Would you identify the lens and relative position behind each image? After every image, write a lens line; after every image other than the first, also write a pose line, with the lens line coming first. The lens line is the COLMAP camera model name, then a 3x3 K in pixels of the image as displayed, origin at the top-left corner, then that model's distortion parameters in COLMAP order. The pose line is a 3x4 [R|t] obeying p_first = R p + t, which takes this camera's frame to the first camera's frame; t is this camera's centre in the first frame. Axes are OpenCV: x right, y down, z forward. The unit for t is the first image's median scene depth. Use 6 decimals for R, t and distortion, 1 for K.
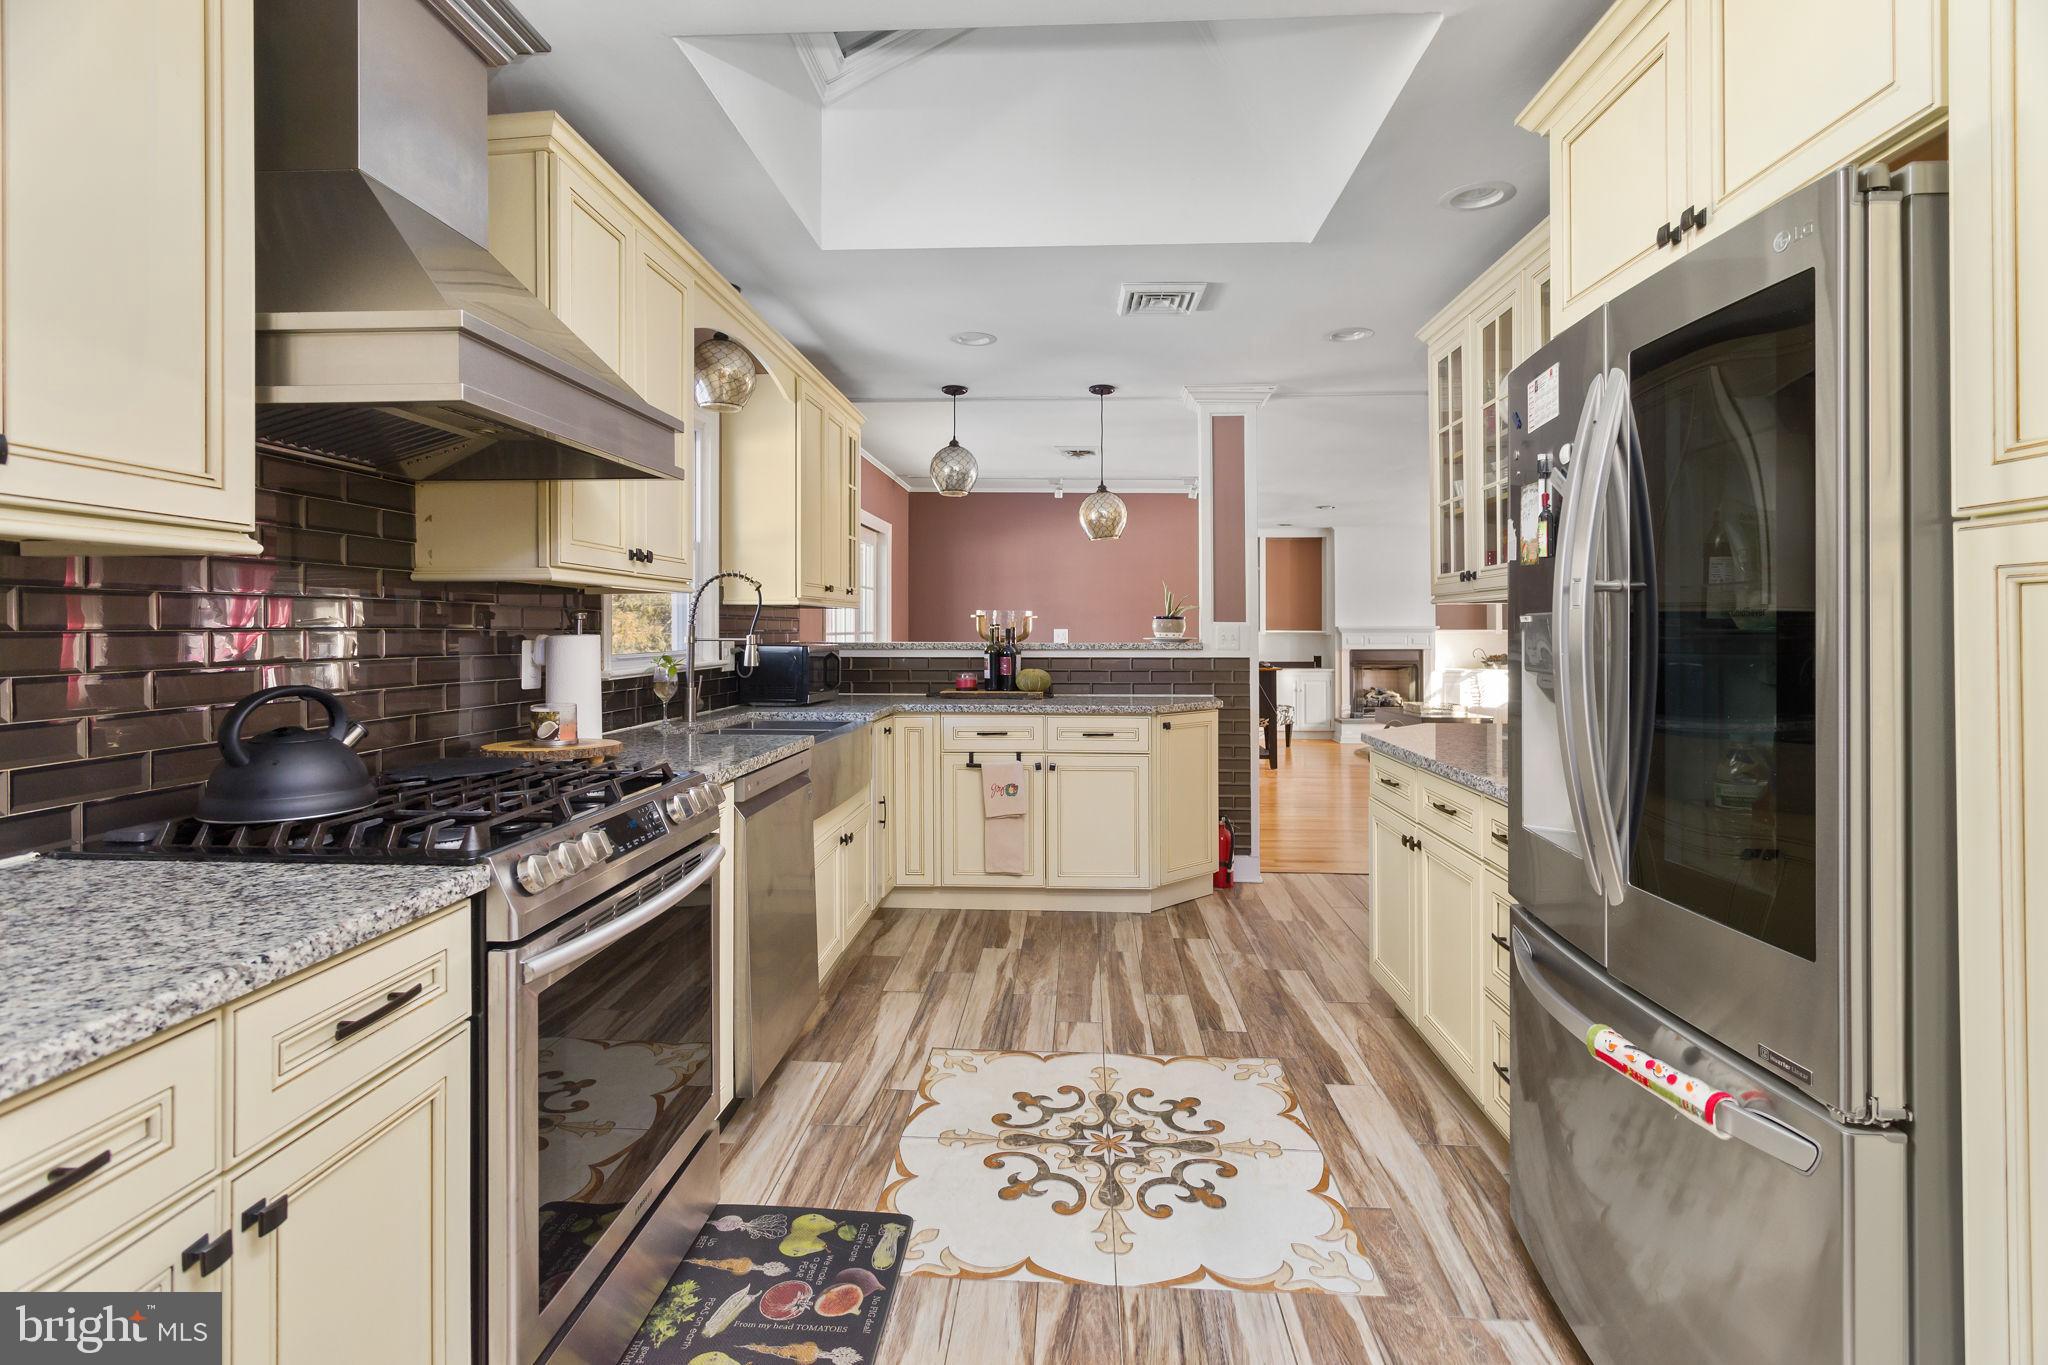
lens RADIAL K [[975.3, 0, 1017.6], [0, 975.3, 623.2], [0, 0, 1]] dist [-0.000422, 0.000307]
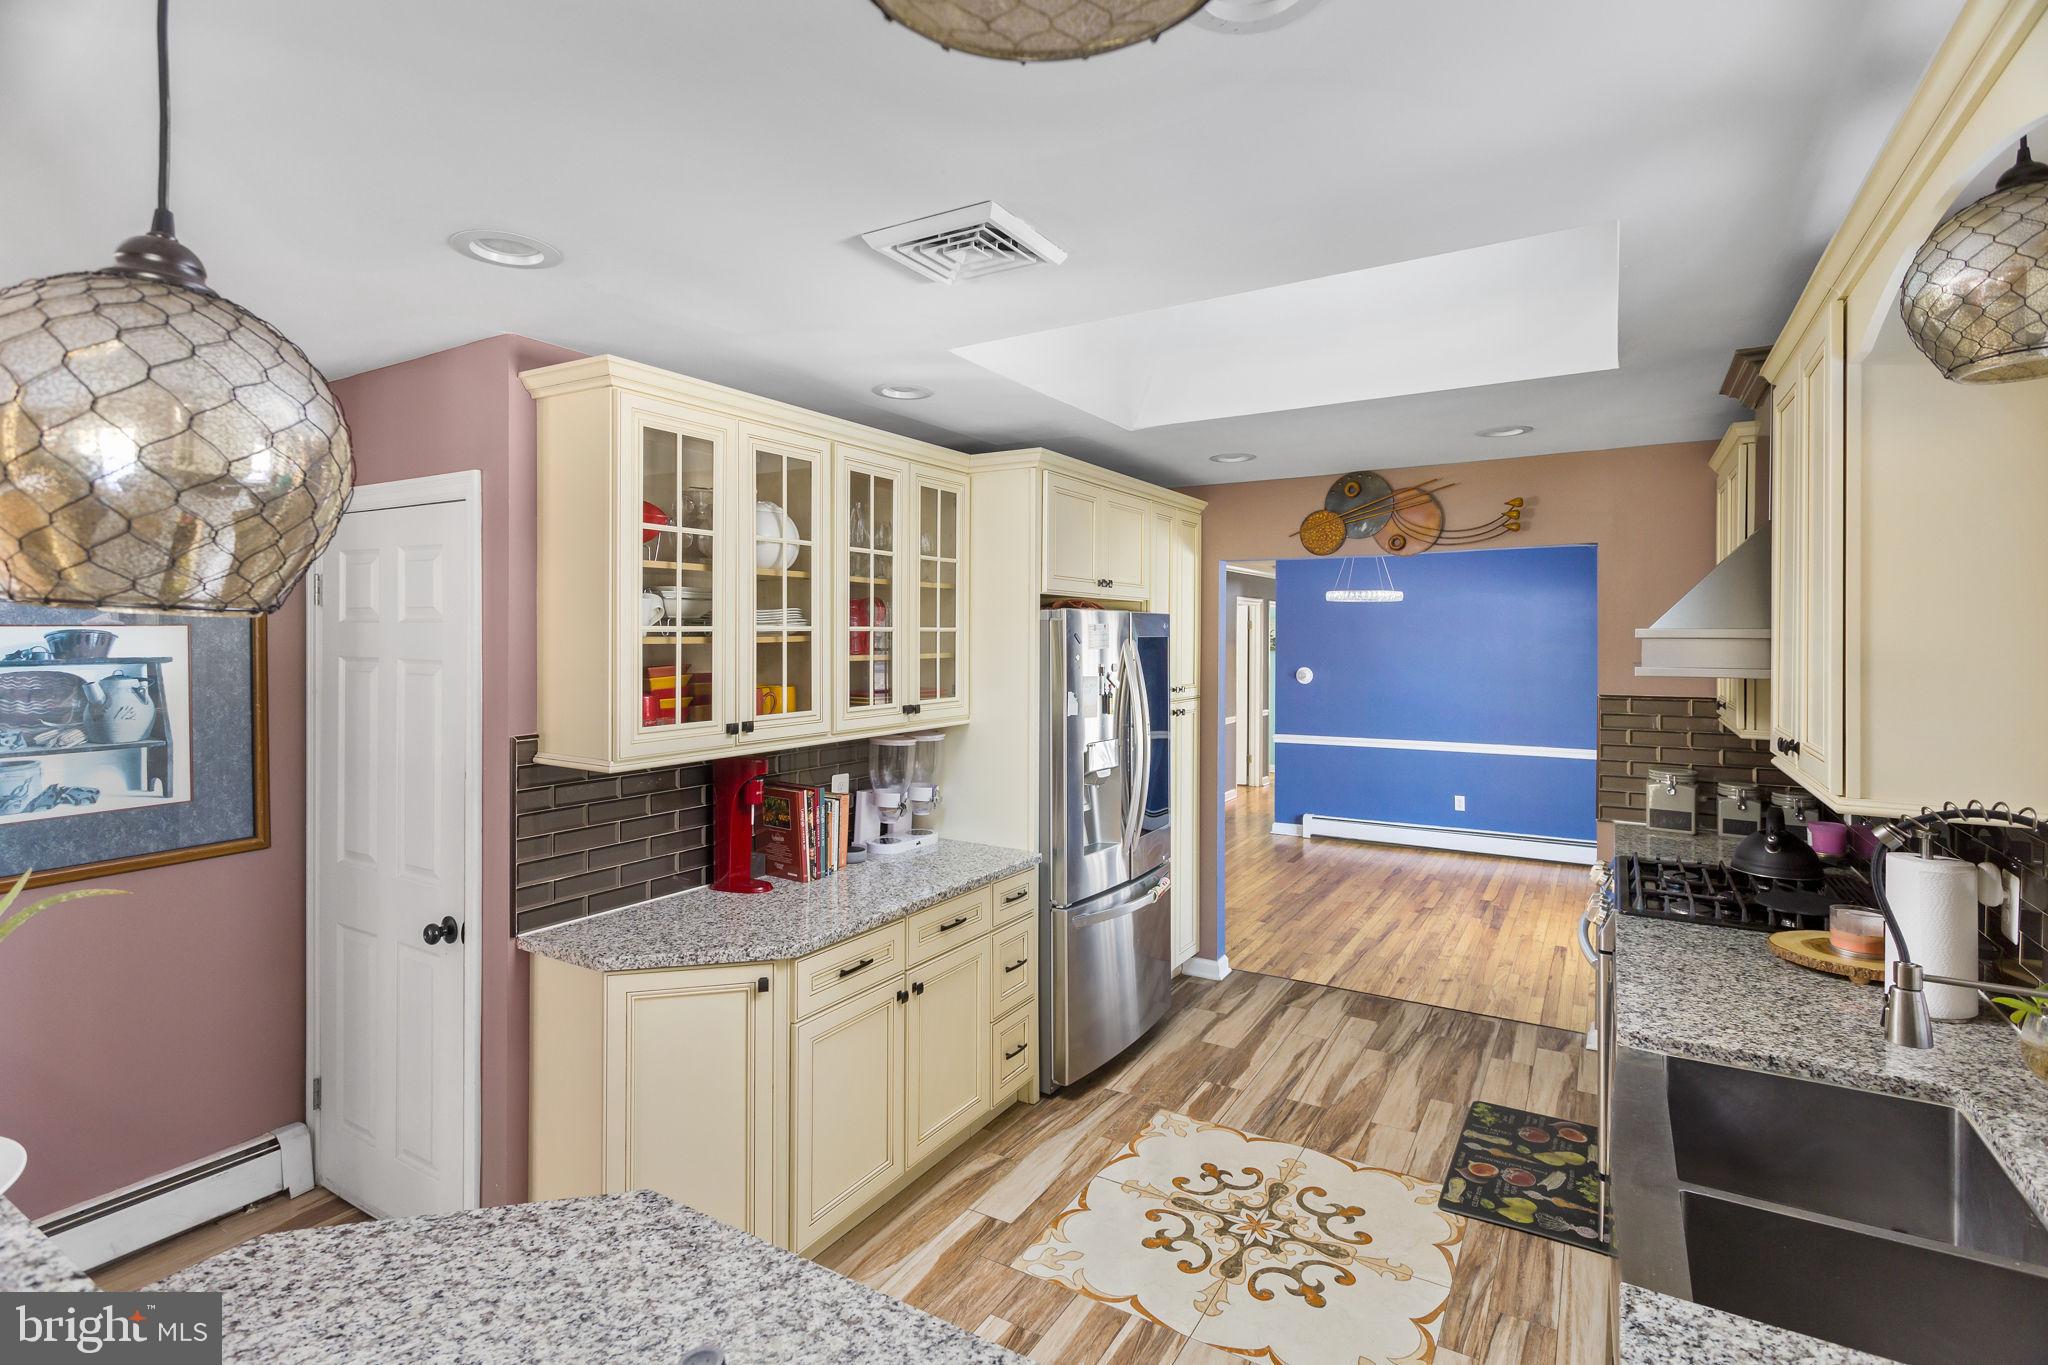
lens RADIAL K [[974.0, 0, 1026.0], [0, 974.0, 644.3], [0, 0, 1]] dist [0.006792, 0.001016]
pose [[-0.888032, -0.004425, 0.459760, -0.179160], [-0.004031, 0.999990, 0.001839, -0.149247], [-0.459764, -0.000220, -0.888041, 1.976558]]
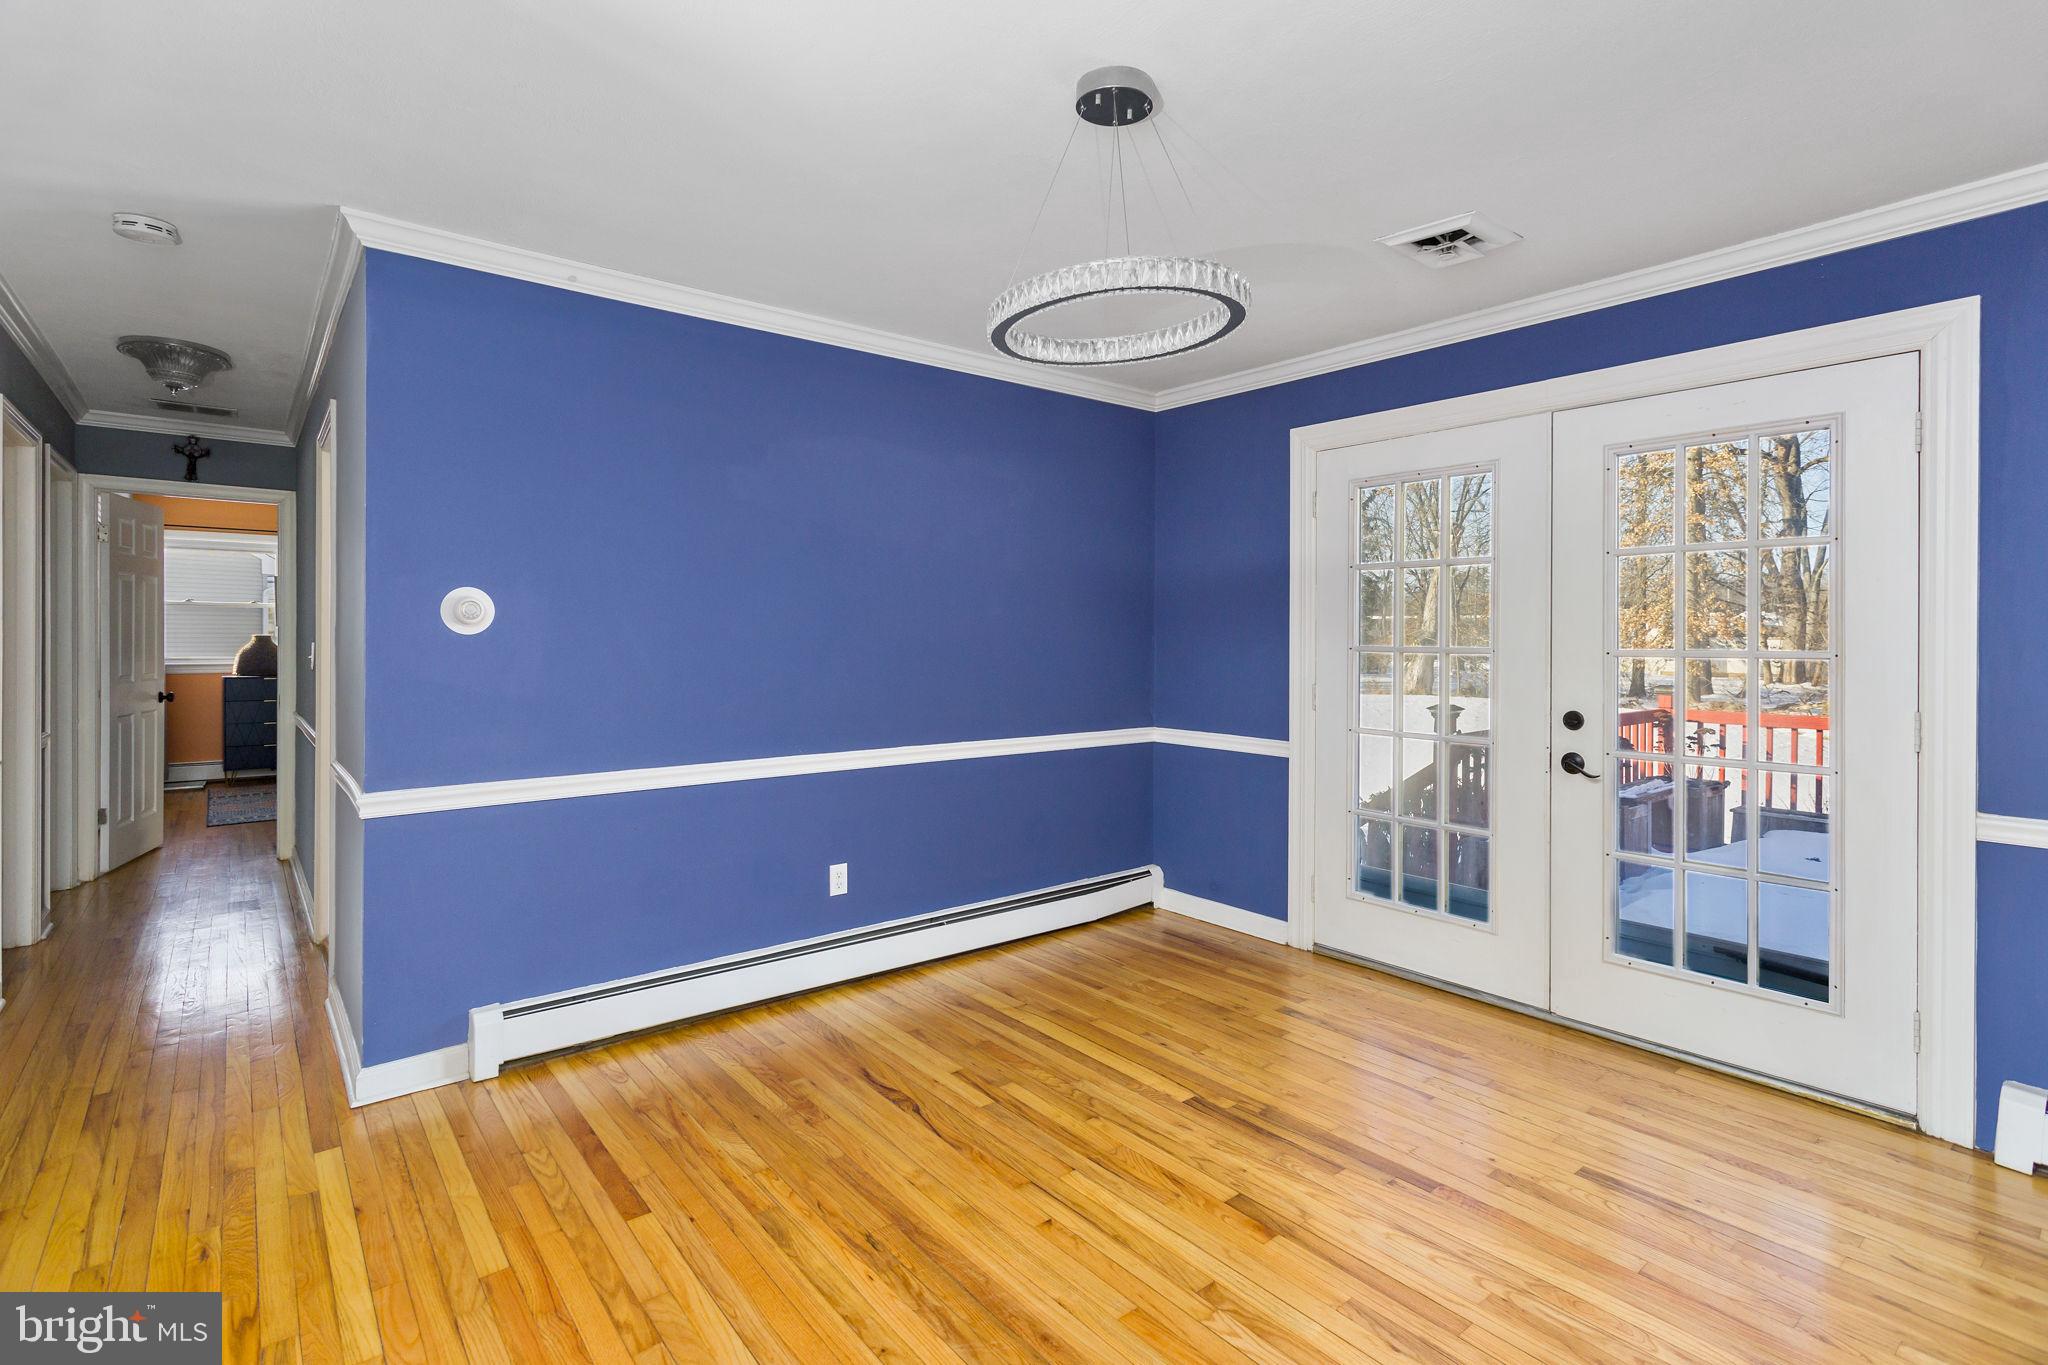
lens RADIAL K [[974.0, 0, 1026.0], [0, 974.0, 644.3], [0, 0, 1]] dist [0.006792, 0.001016]
pose [[-0.733899, 0.000861, -0.679259, 0.768638], [-0.001352, 0.999995, 0.002729, -0.009606], [0.679258, 0.002921, -0.733894, -0.043511]]
